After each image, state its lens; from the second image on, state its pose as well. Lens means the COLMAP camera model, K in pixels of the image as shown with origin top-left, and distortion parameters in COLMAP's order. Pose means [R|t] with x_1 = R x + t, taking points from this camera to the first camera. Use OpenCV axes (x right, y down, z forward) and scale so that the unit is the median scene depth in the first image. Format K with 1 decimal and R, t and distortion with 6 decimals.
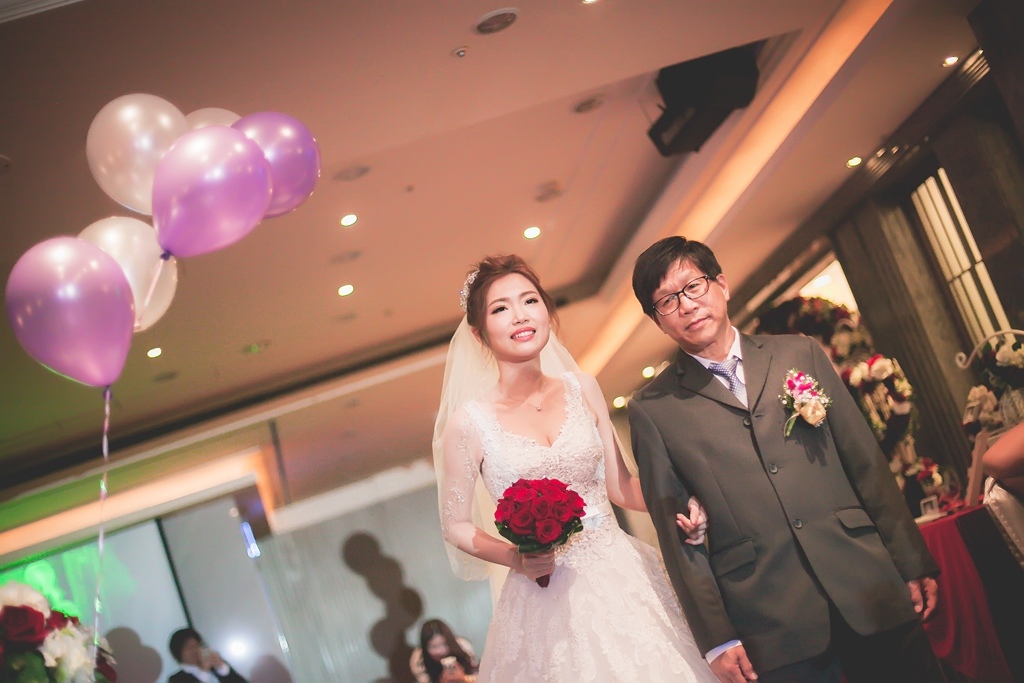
lens RADIAL K [[1358.6, 0, 512.0], [0, 1358.6, 341.5], [0, 0, 1]] dist [-0.020896, -0.817658]
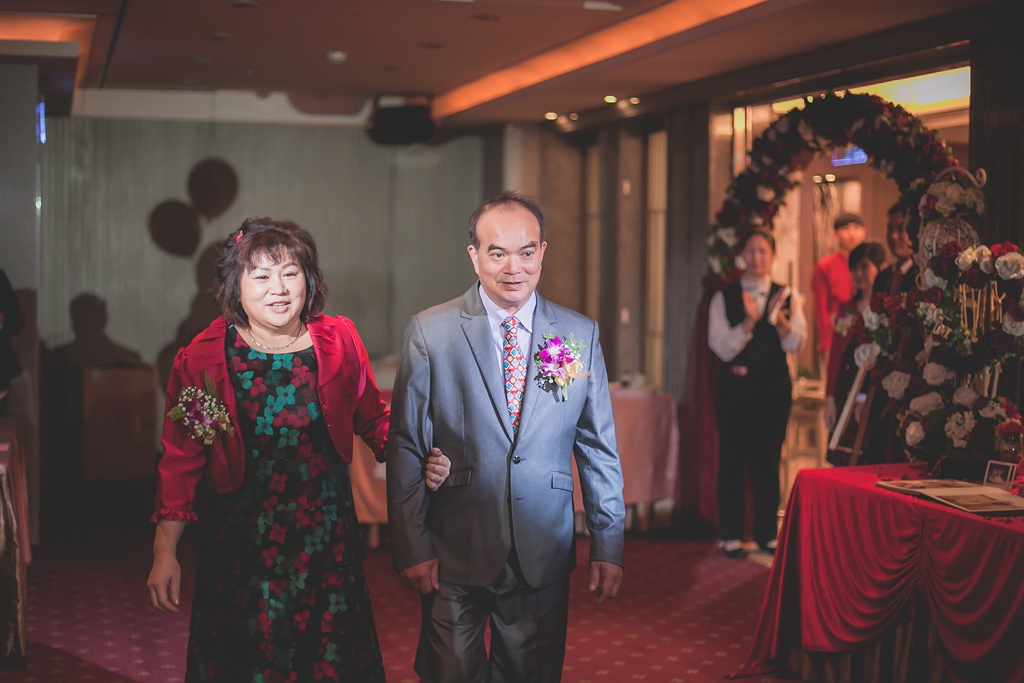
lens RADIAL K [[1516.8, 0, 512.0], [0, 1516.8, 341.5], [0, 0, 1]] dist [-0.181151, 0.718272]
pose [[0.927280, 0.336423, 0.164233, -0.079657], [-0.365265, 0.909185, 0.199912, -0.004517], [-0.082063, -0.245363, 0.965952, 0.256227]]
